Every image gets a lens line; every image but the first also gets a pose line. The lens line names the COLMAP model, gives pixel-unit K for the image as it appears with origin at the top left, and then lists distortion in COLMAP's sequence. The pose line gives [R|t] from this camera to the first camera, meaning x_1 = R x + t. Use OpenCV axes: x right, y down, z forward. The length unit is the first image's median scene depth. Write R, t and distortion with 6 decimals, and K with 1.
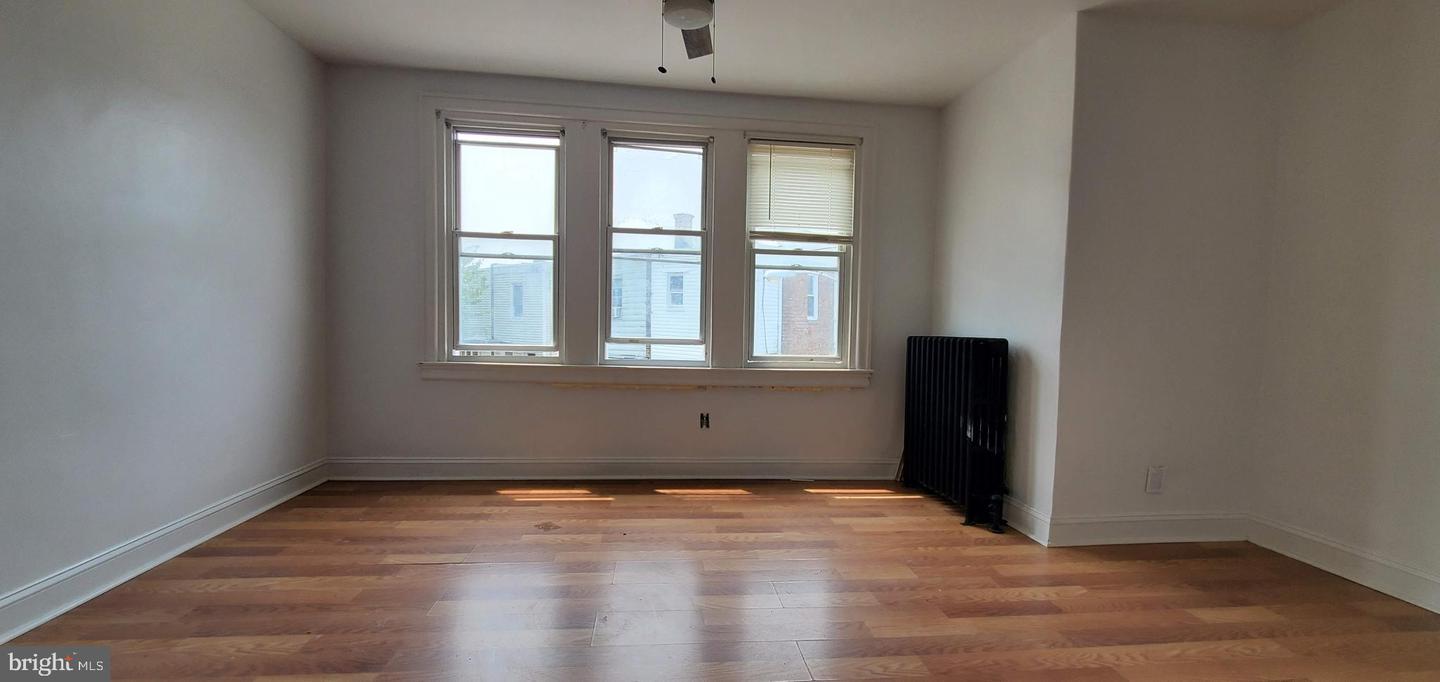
lens RADIAL K [[575.6, 0, 720.7], [0, 575.6, 341.8], [0, 0, 1]] dist [-0.003469, -0.000955]
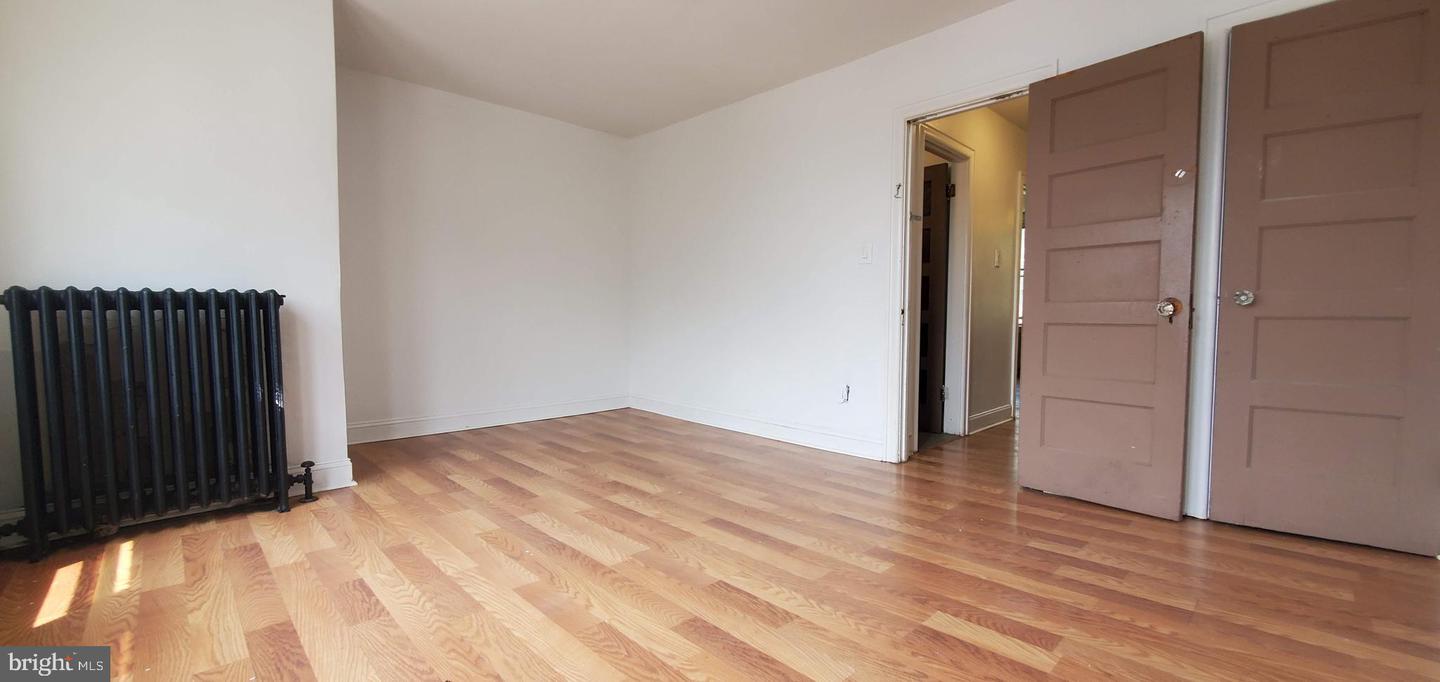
lens RADIAL K [[575.6, 0, 723.3], [0, 575.6, 352.3], [0, 0, 1]] dist [-0.003469, -0.000955]
pose [[-0.608699, -0.075844, 0.789768, -0.653445], [0.012959, 0.994337, 0.105477, 0.008333], [-0.793295, 0.074438, -0.604269, 1.058954]]
